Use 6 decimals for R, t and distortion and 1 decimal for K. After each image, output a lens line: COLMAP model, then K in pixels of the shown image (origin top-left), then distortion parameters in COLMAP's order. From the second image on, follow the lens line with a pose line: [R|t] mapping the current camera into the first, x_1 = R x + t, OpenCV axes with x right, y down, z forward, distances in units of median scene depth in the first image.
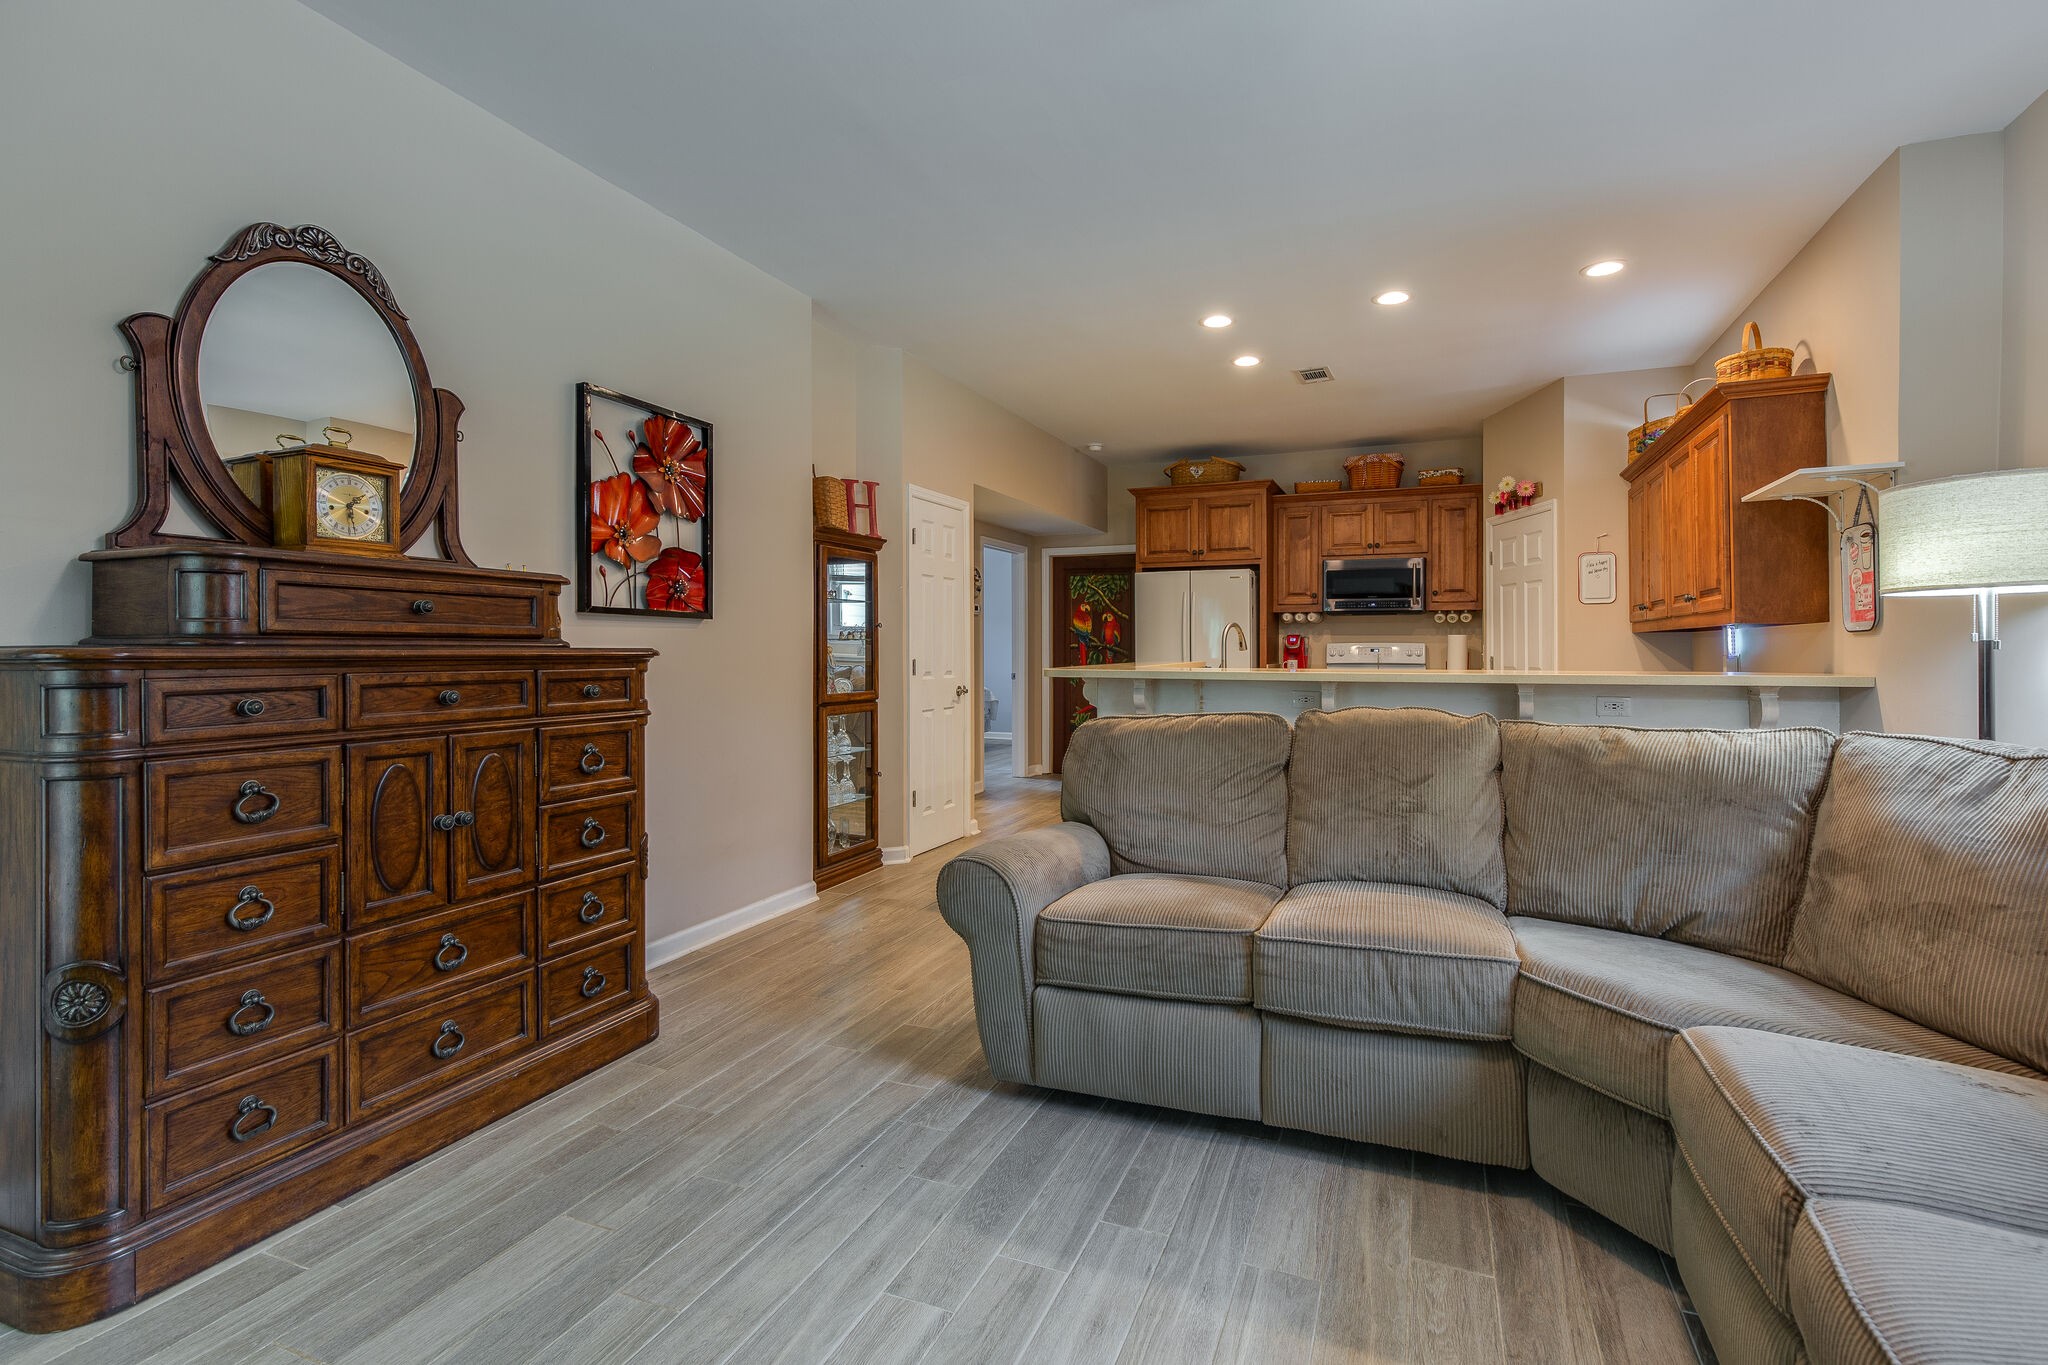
lens RADIAL K [[948.7, 0, 1019.0], [0, 948.7, 636.2], [0, 0, 1]] dist [-0.000286, -0.001448]
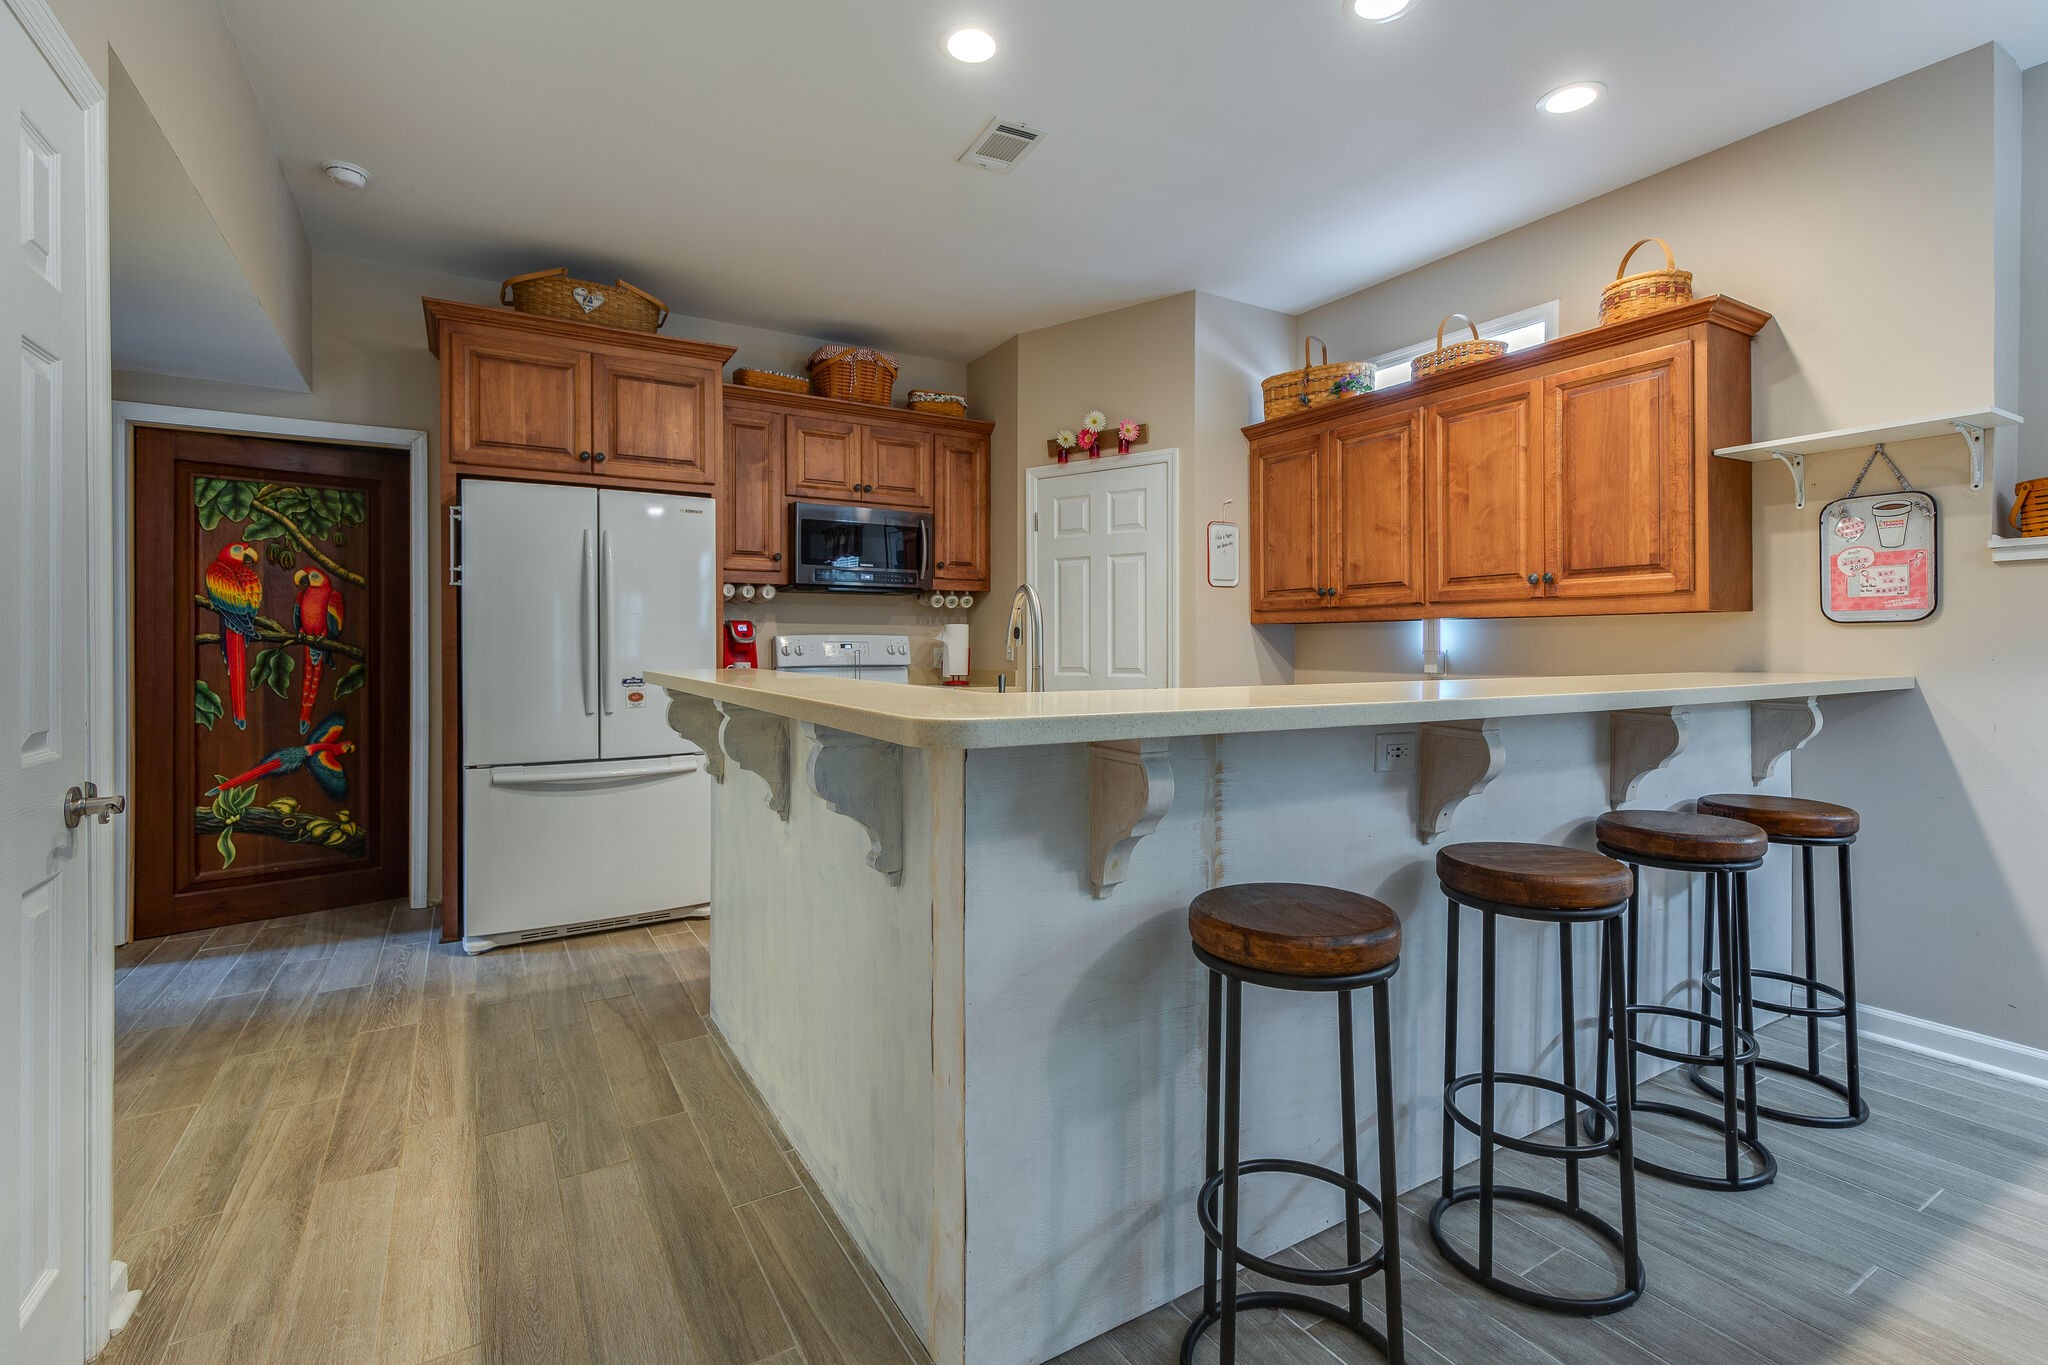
lens RADIAL K [[948.7, 0, 1049.6], [0, 948.7, 647.7], [0, 0, 1]] dist [-0.000286, -0.001448]
pose [[0.565081, -0.003334, 0.825029, -0.099619], [-0.009650, 0.999897, 0.010651, 0.007704], [-0.824979, -0.013980, 0.564990, 0.513496]]
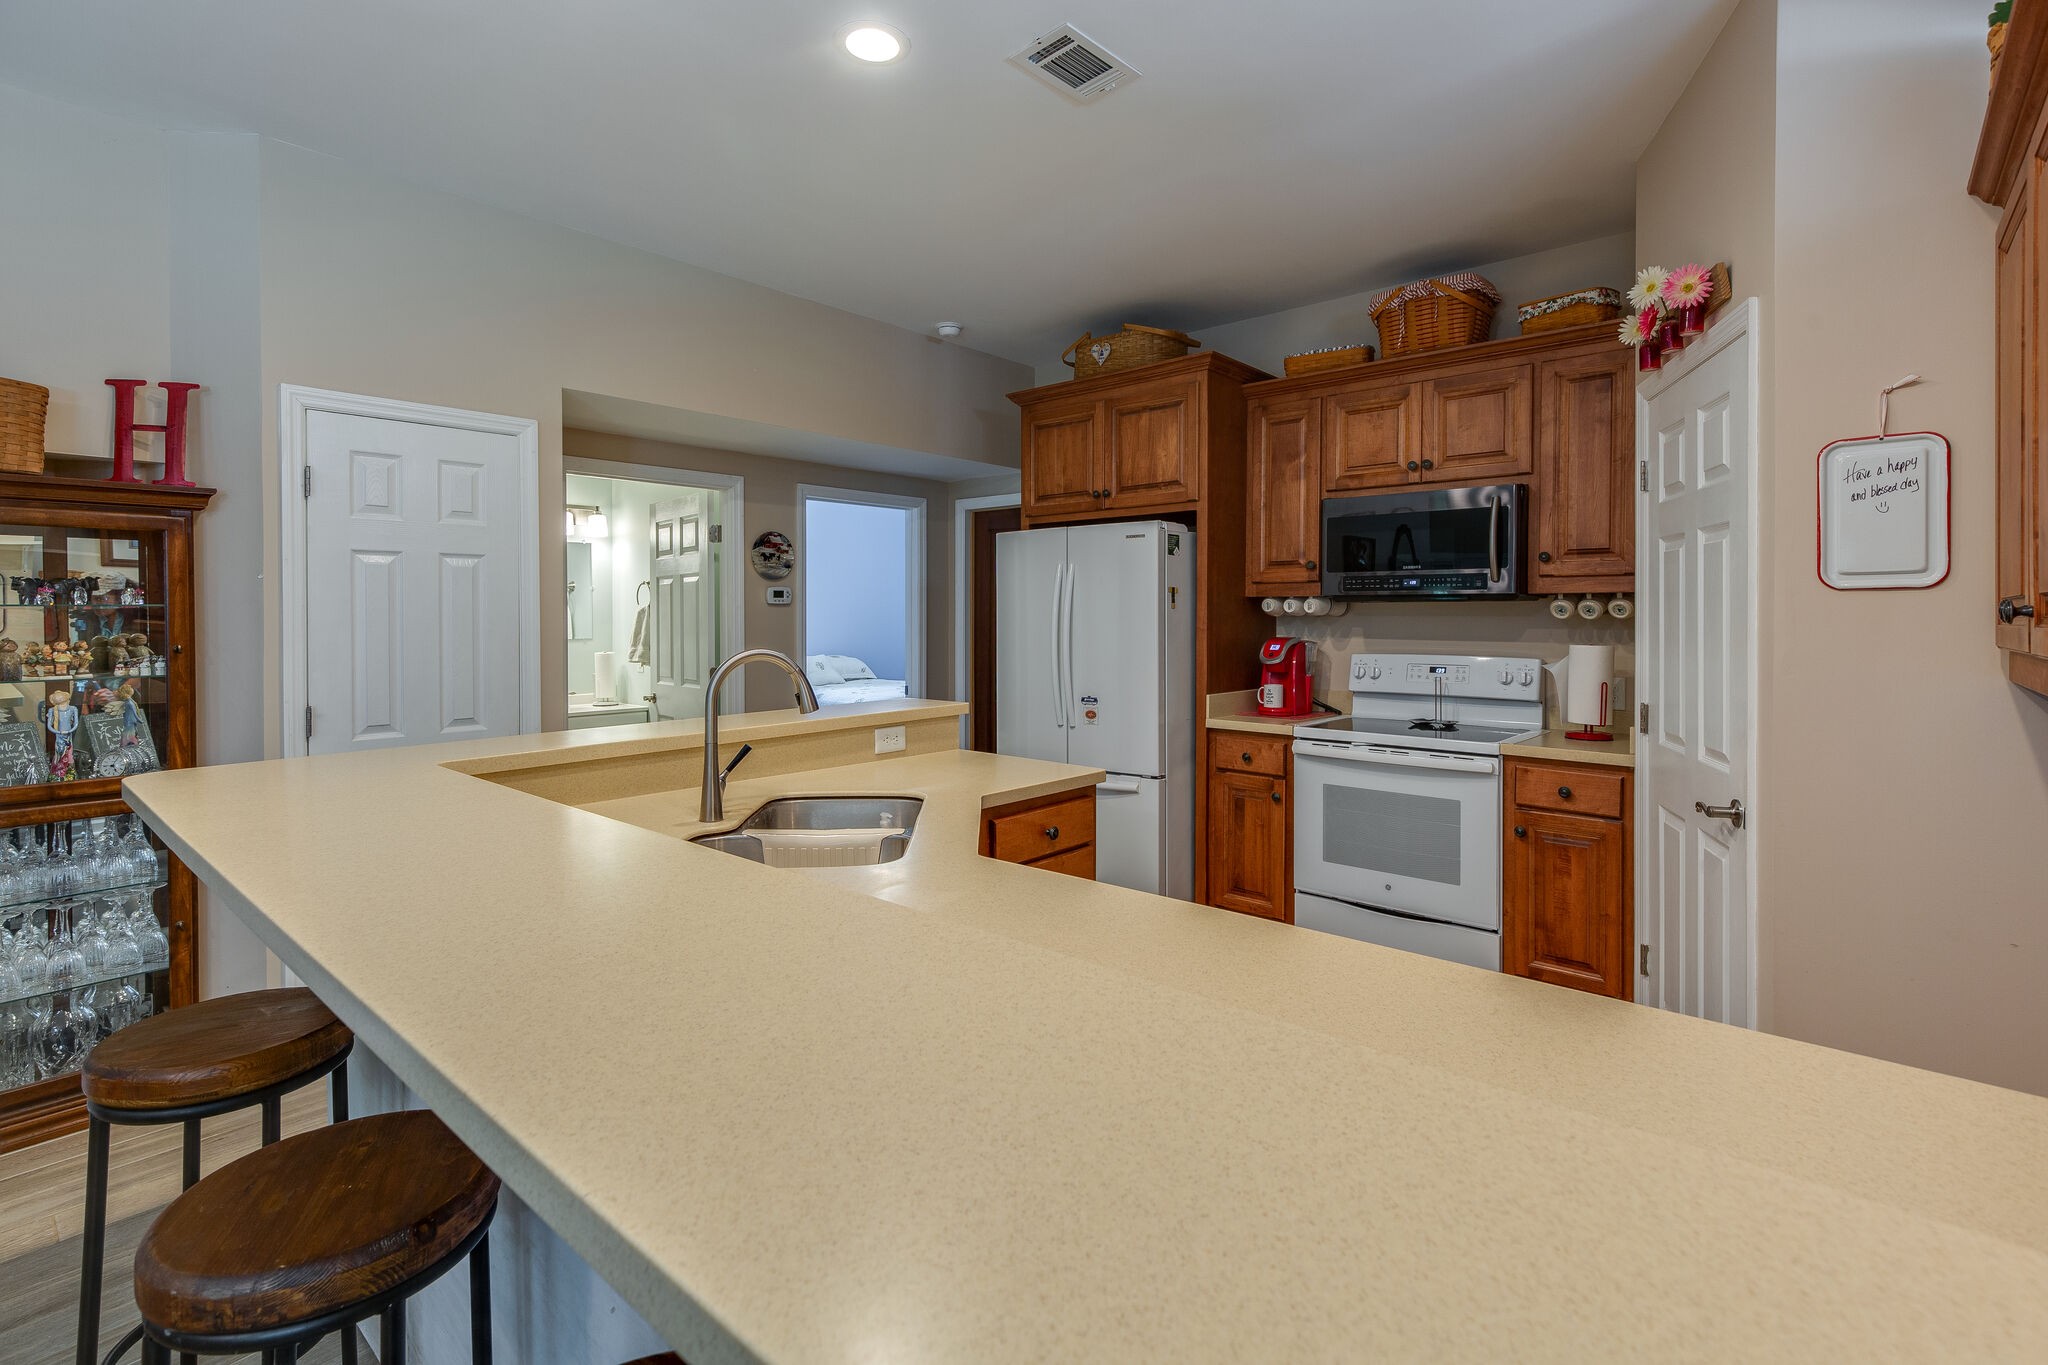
lens RADIAL K [[948.7, 0, 1000.9], [0, 948.7, 617.9], [0, 0, 1]] dist [-0.000286, -0.001448]
pose [[0.945956, -0.000676, -0.324295, 0.325000], [0.006648, 0.999828, 0.017306, -0.024419], [0.324228, -0.018527, 0.945798, 0.446613]]
